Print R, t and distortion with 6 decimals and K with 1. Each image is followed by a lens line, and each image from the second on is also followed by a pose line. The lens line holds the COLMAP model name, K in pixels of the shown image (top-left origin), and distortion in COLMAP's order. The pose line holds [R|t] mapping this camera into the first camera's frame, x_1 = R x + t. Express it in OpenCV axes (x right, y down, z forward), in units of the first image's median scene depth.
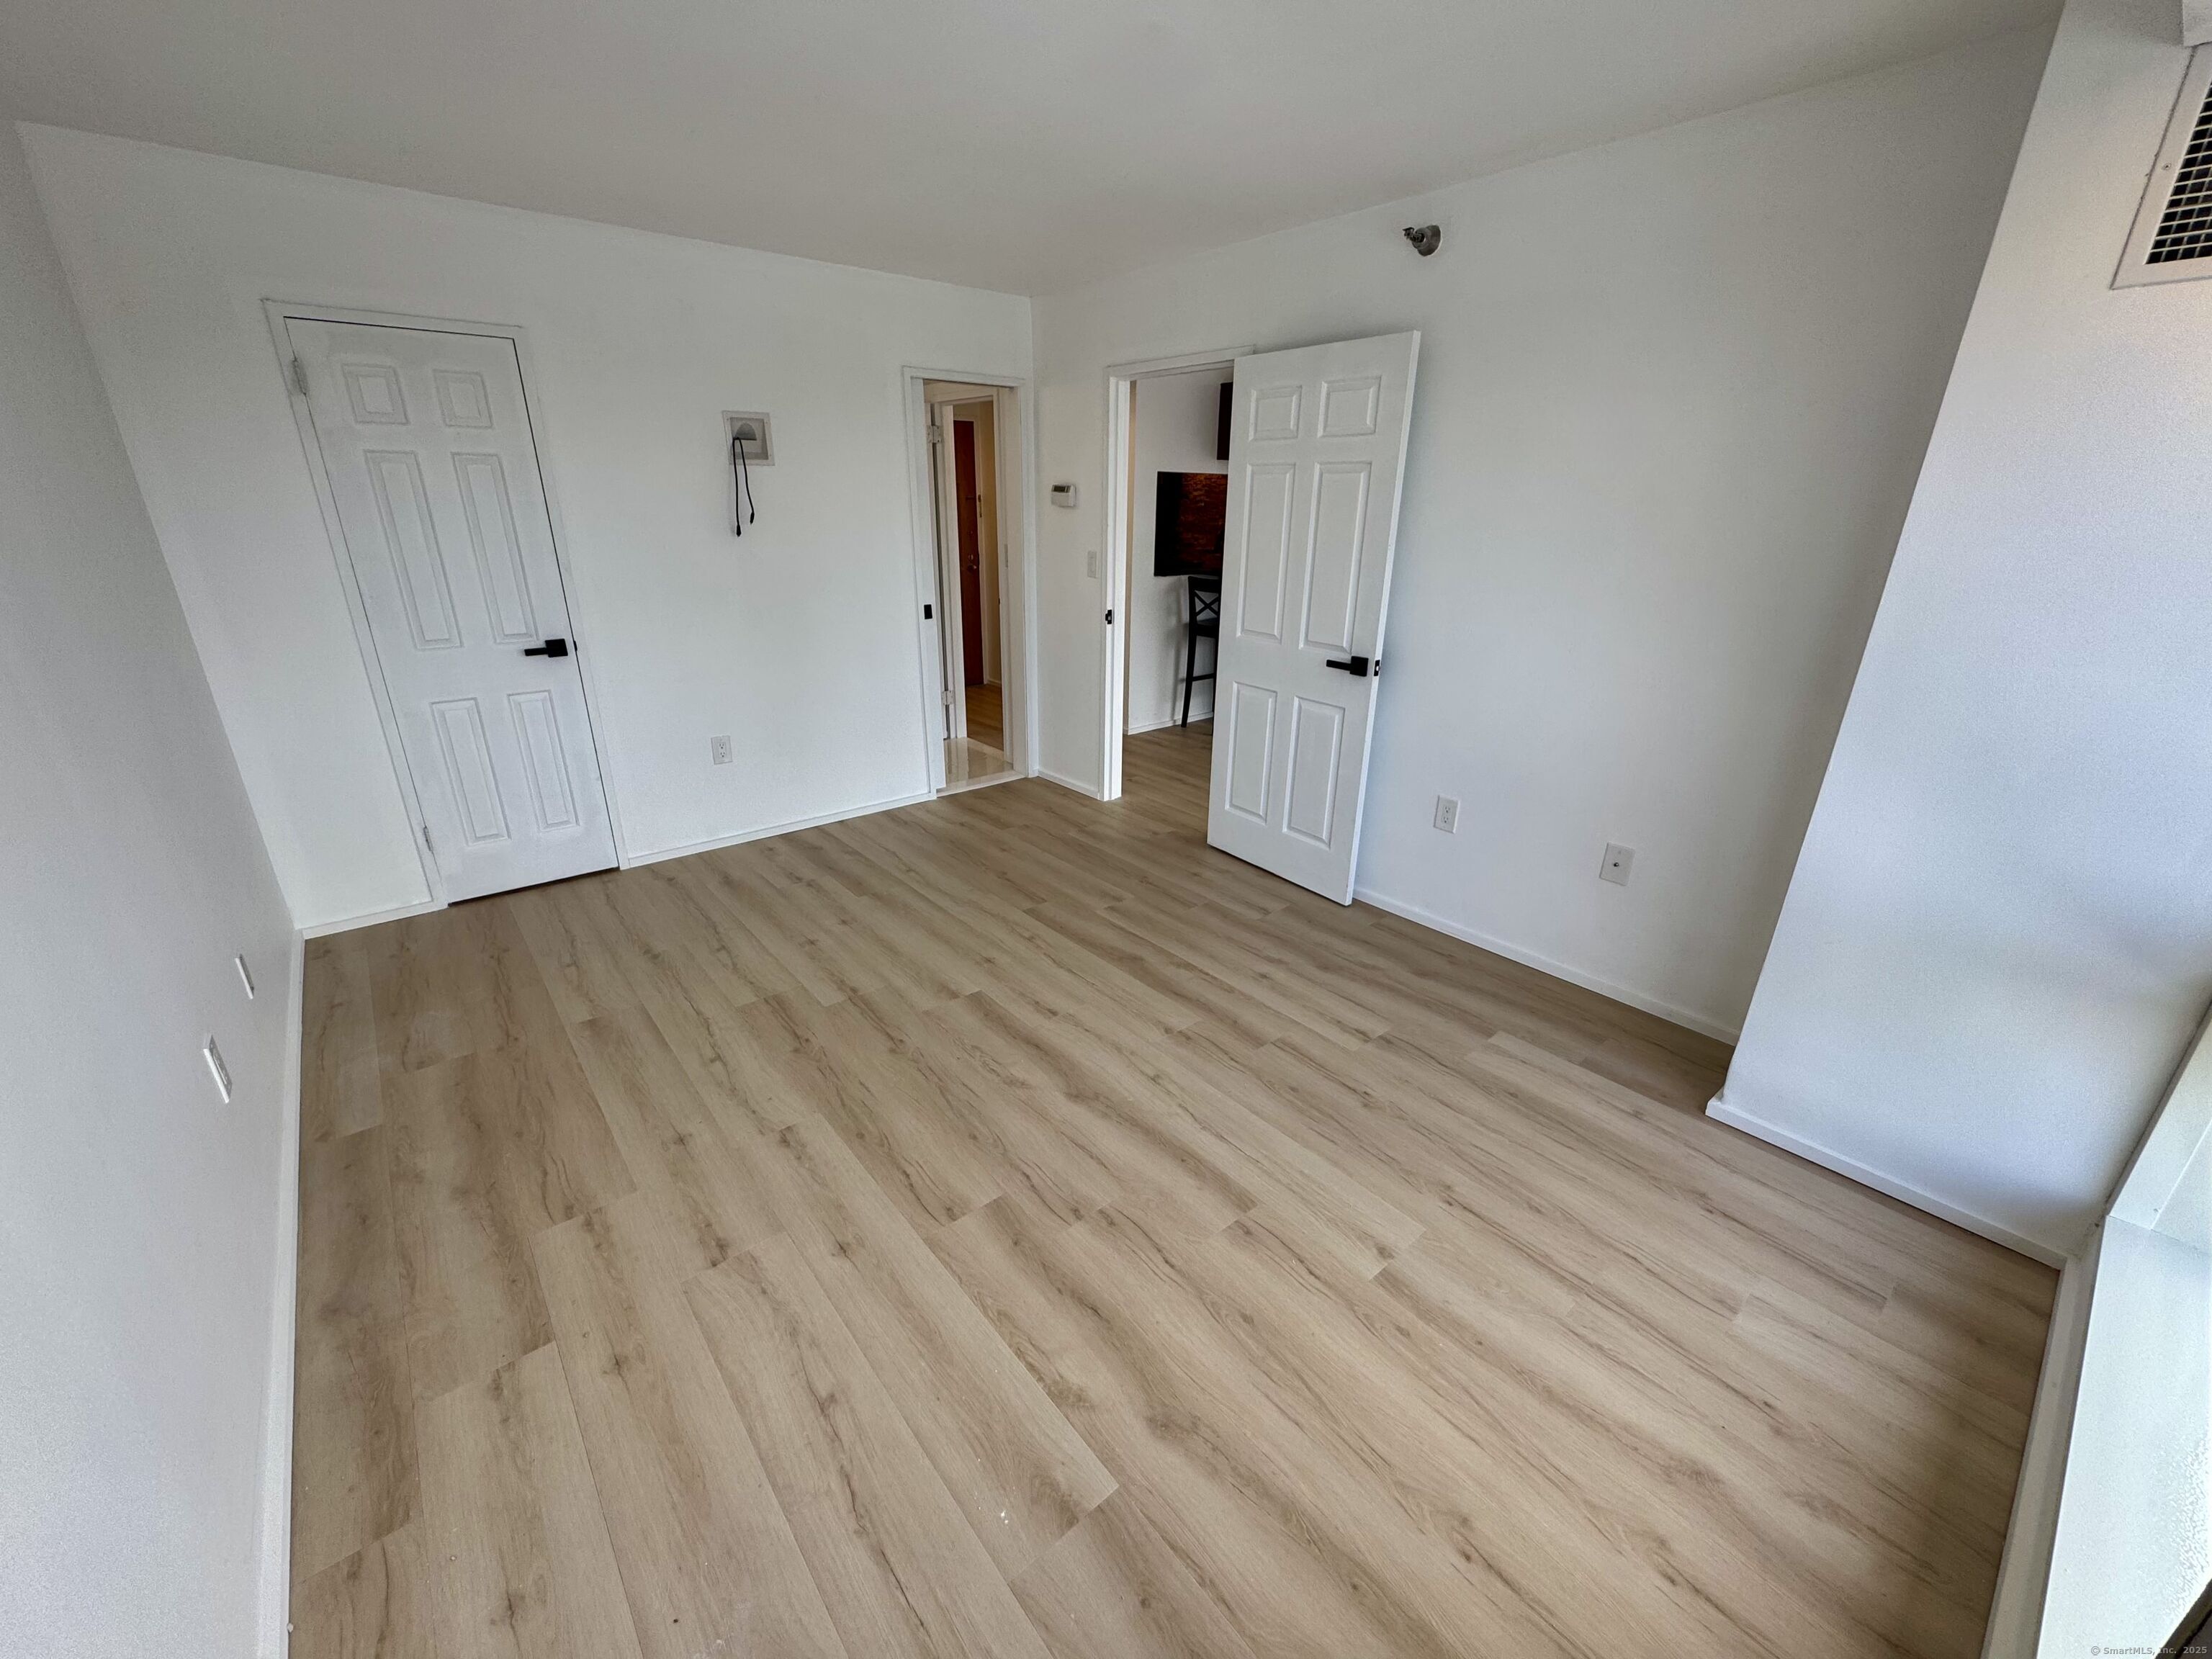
lens RADIAL K [[882.6, 0, 1106.7], [0, 882.6, 830.1], [0, 0, 1]] dist [-0.004078, -0.000092]
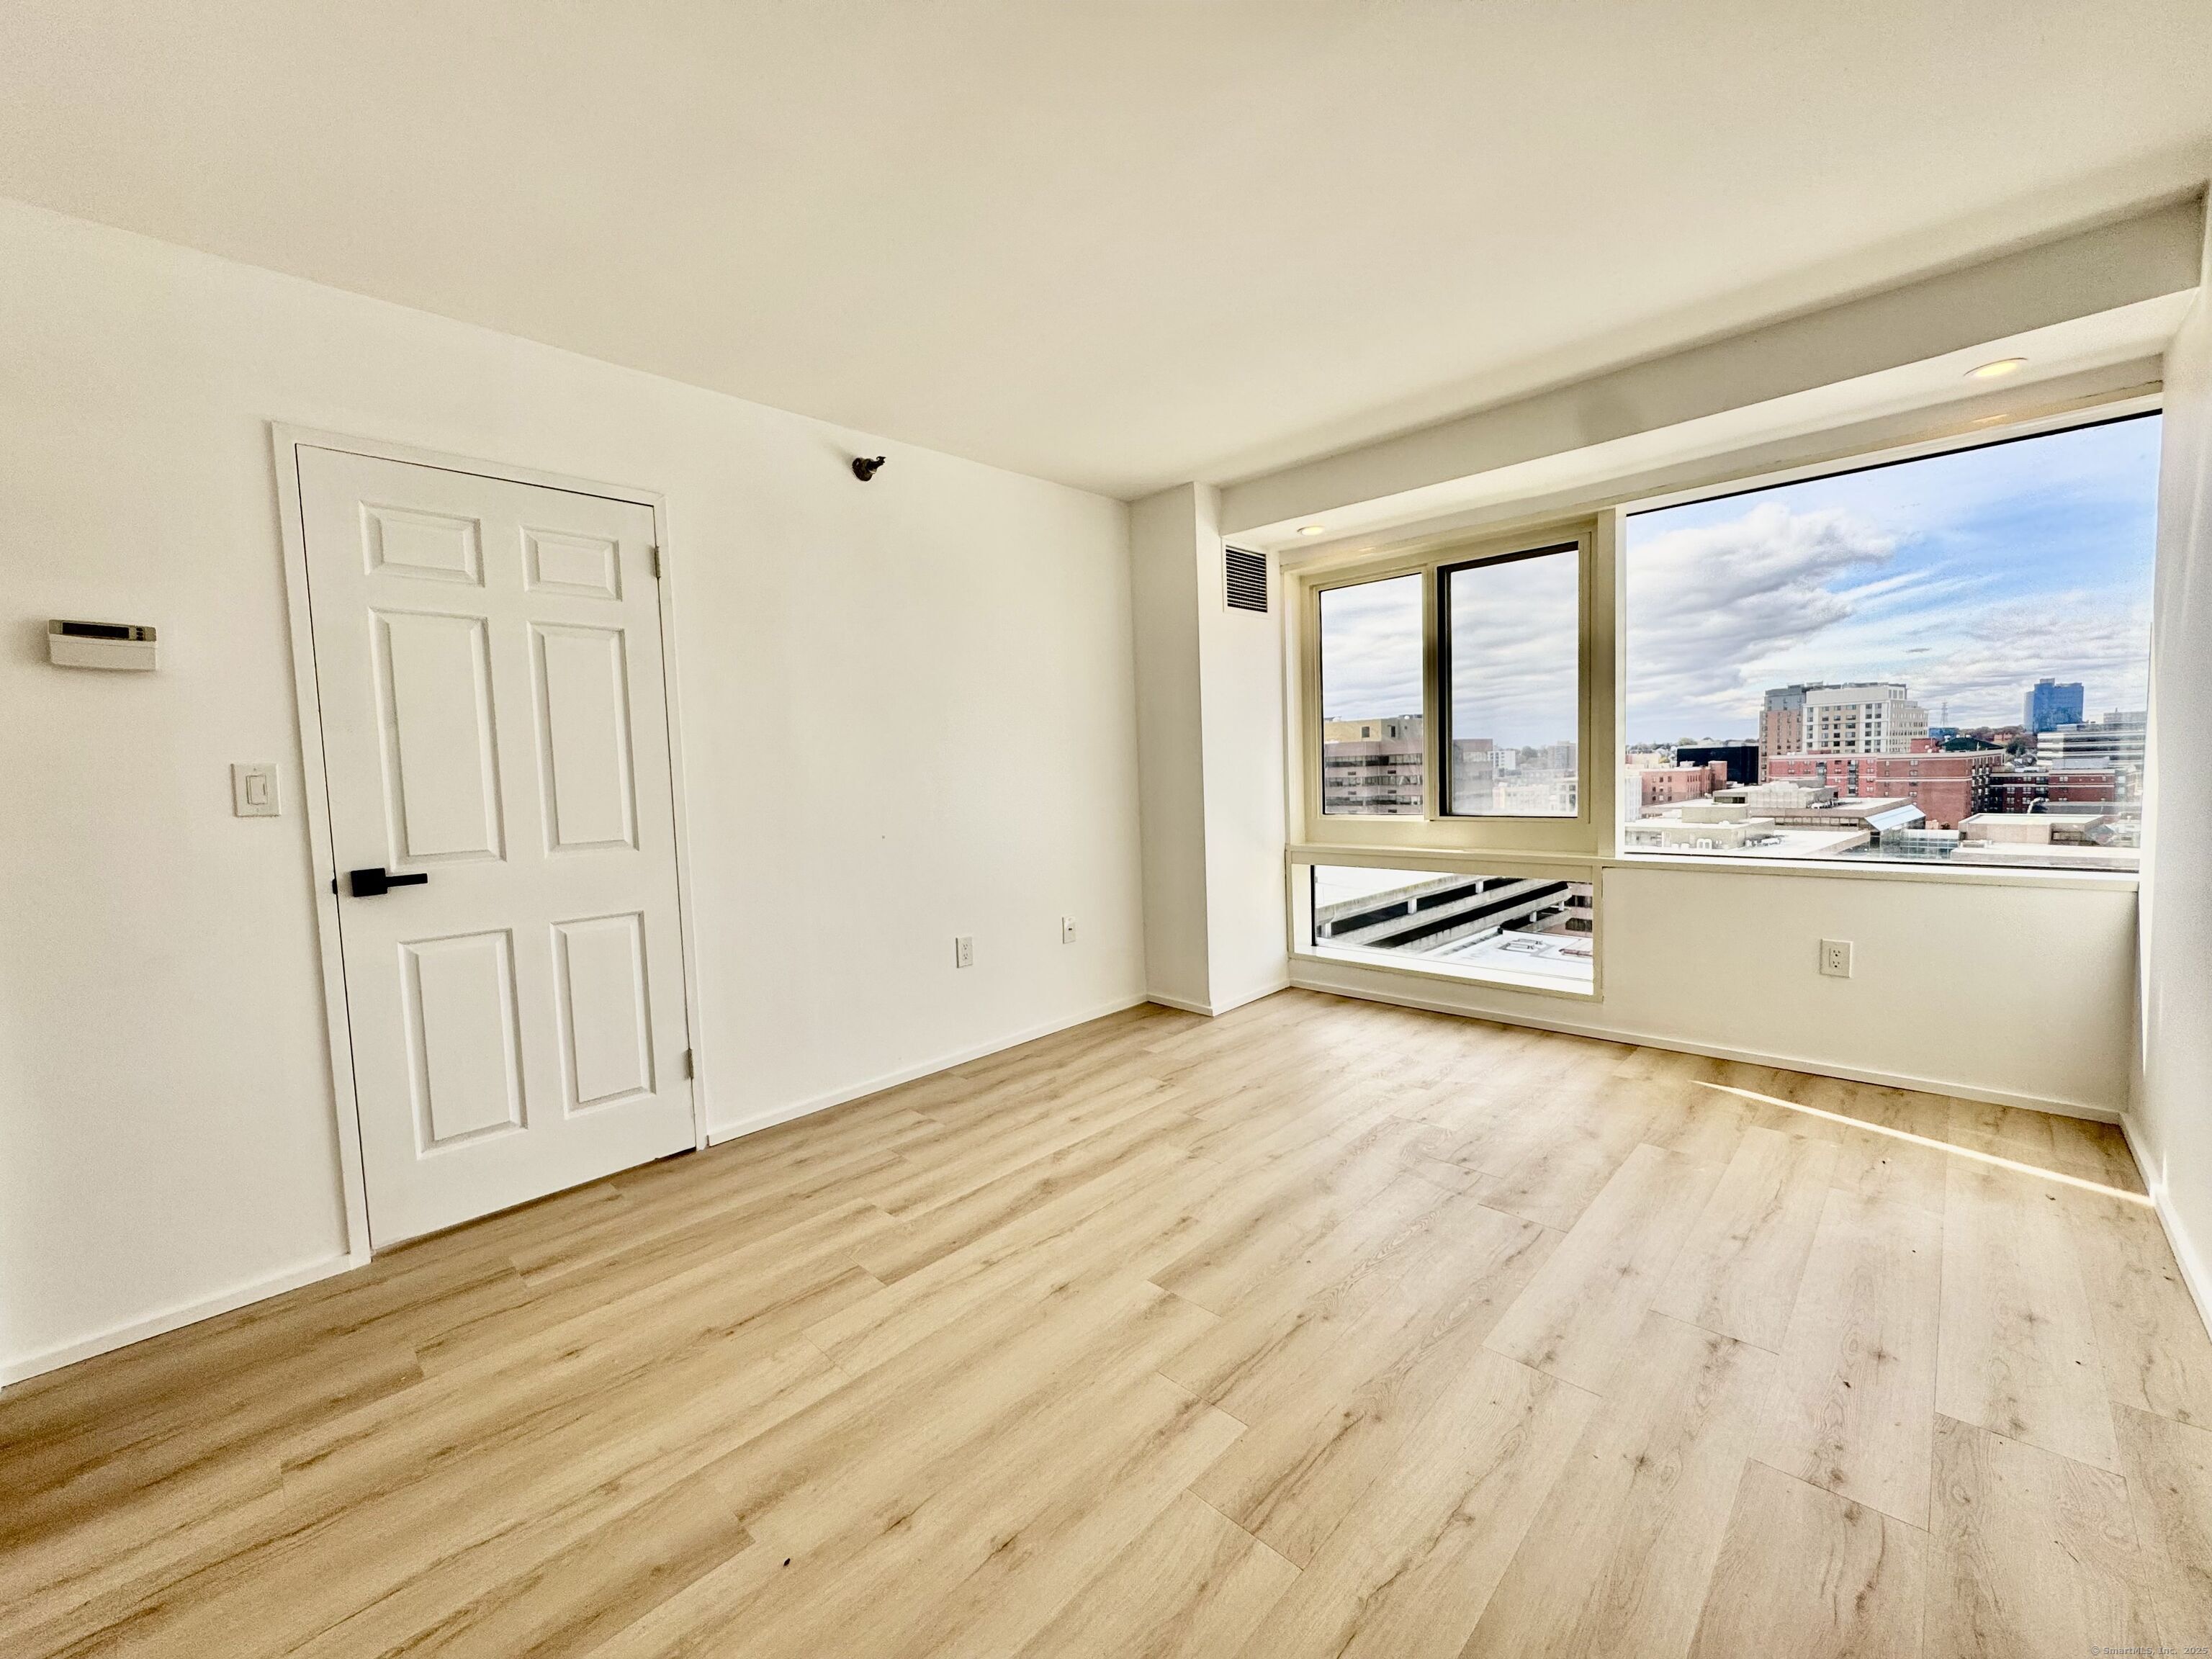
lens RADIAL K [[882.6, 0, 1110.7], [0, 882.6, 826.1], [0, 0, 1]] dist [-0.004078, -0.000092]
pose [[-0.109176, -0.074307, 0.991241, -0.845052], [0.384196, 0.916552, 0.111024, -0.249746], [-0.916774, 0.392952, -0.071516, 0.977914]]
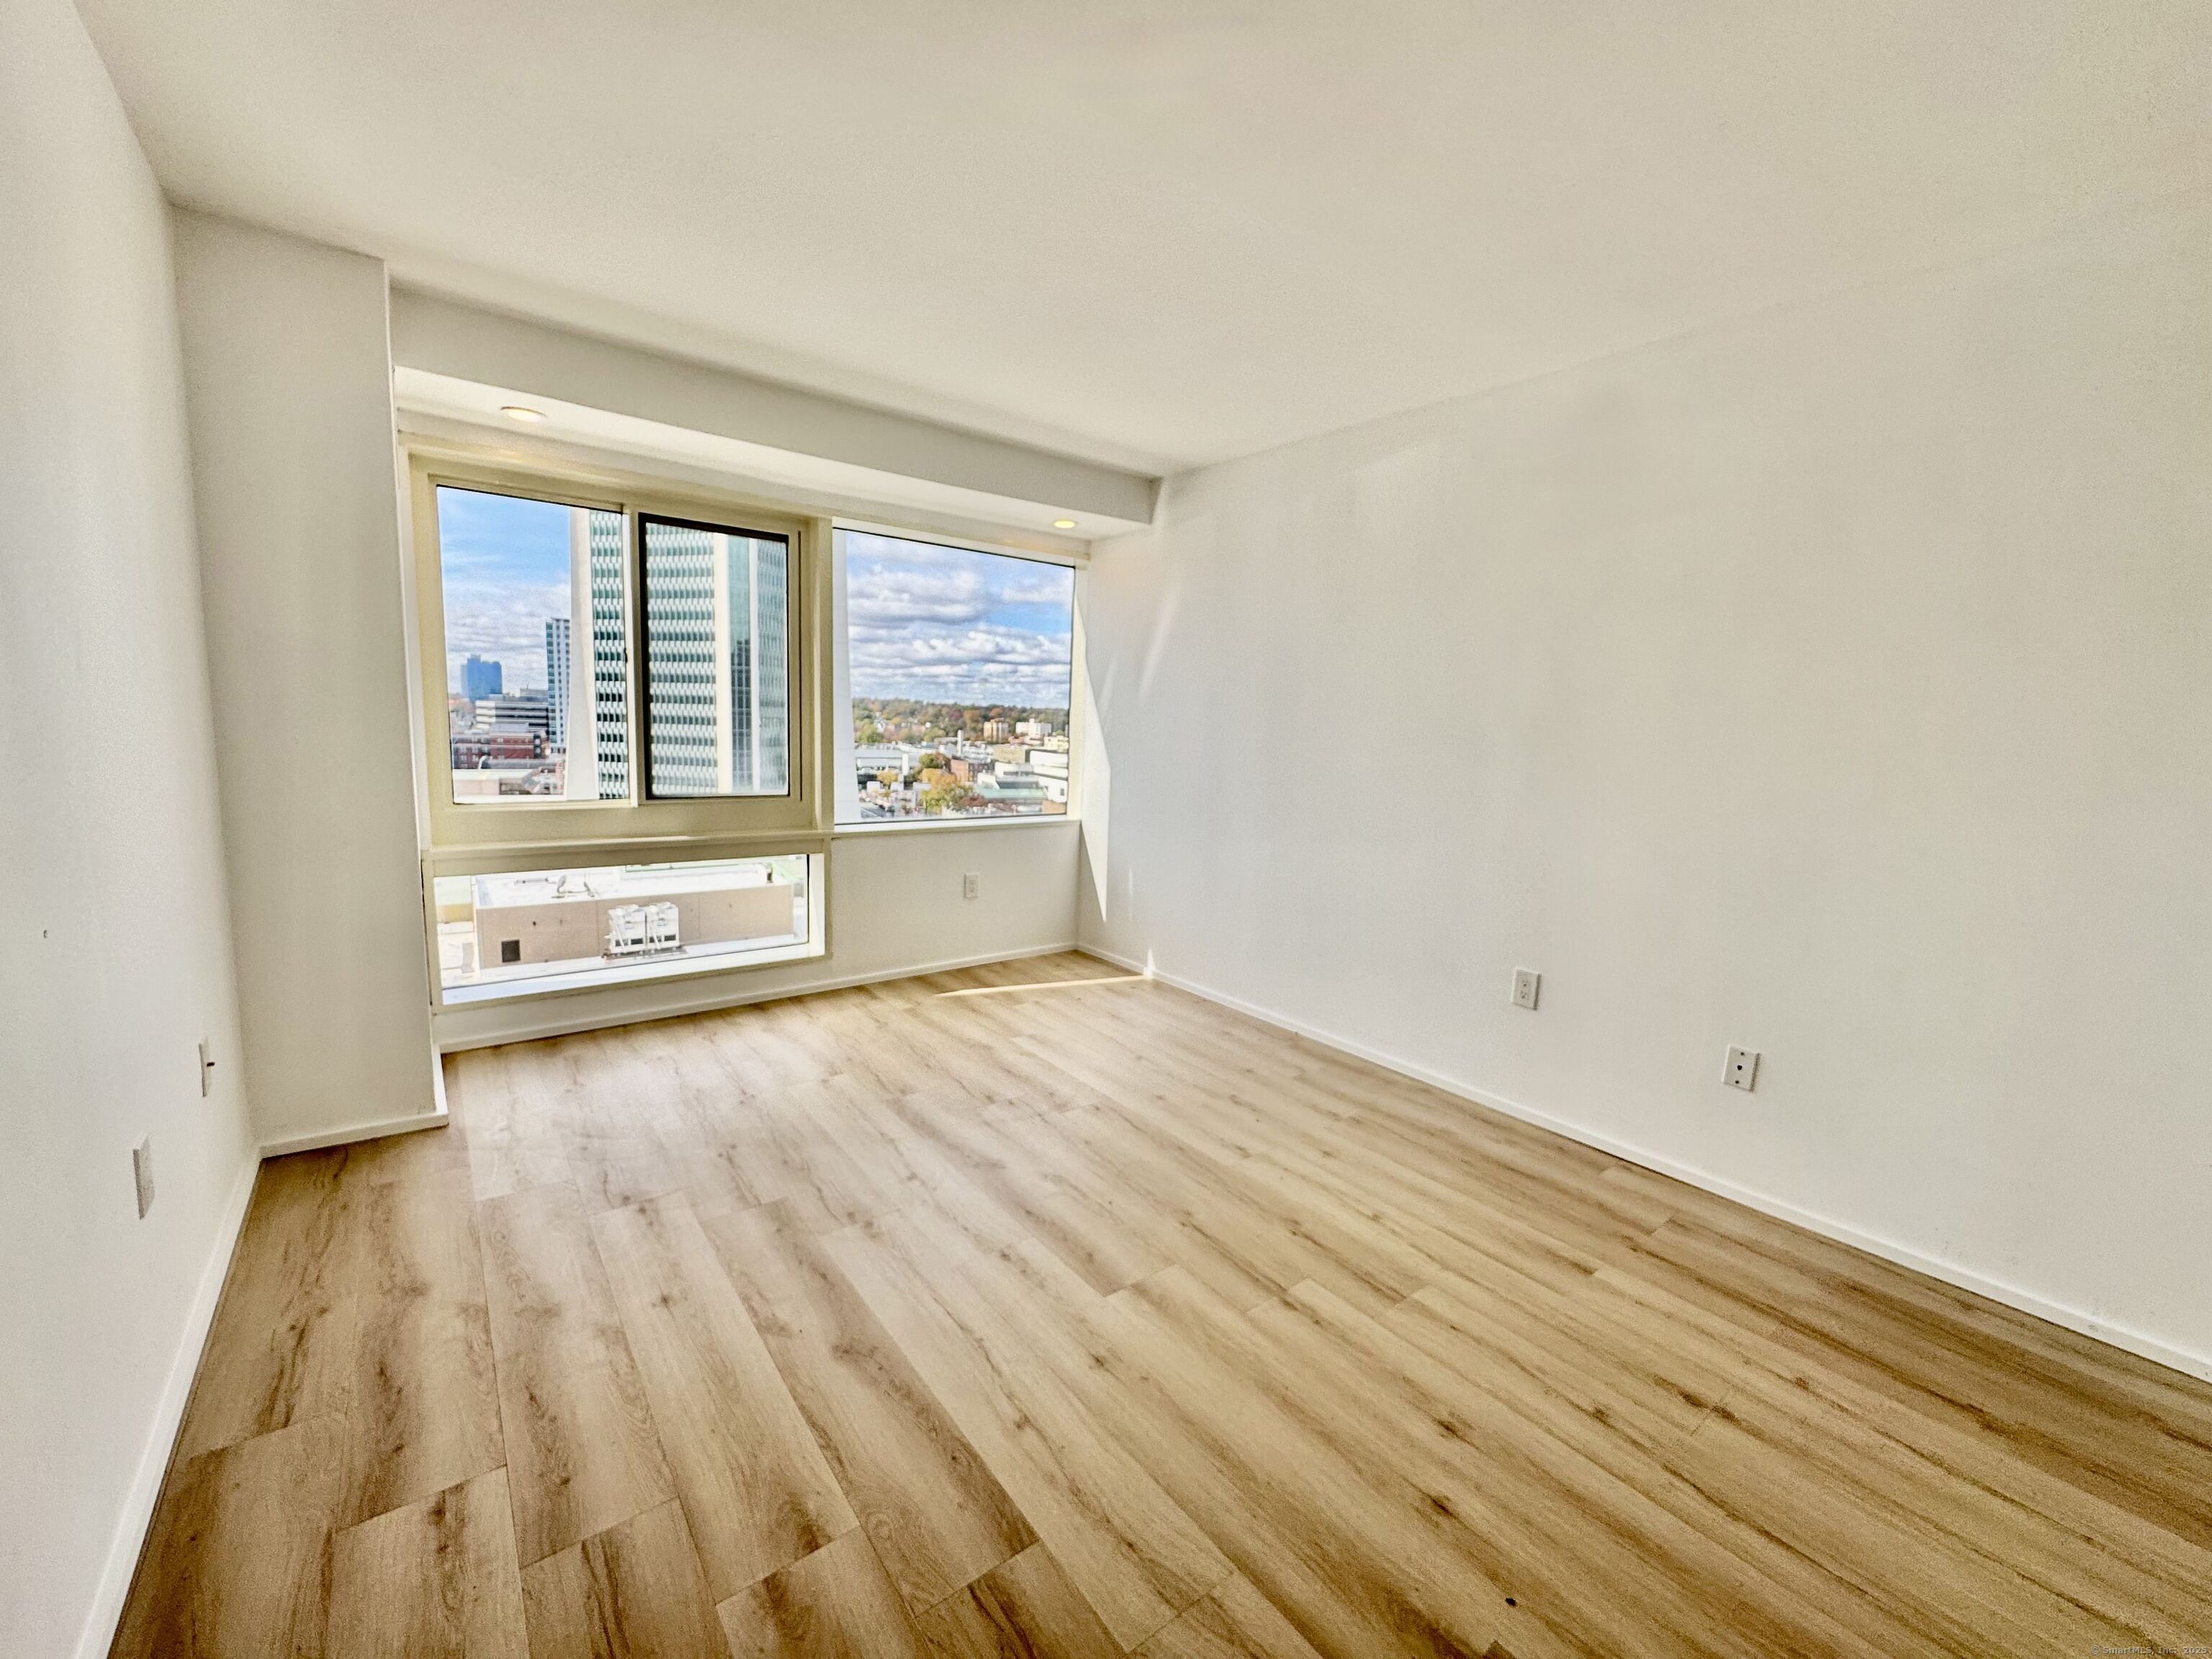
lens RADIAL K [[882.6, 0, 1104.7], [0, 882.6, 831.6], [0, 0, 1]] dist [-0.004078, -0.000092]
pose [[-0.998345, -0.049060, 0.029993, -0.152879], [-0.029424, 0.883996, 0.466567, -0.476644], [-0.049403, 0.464913, -0.883977, 1.501148]]
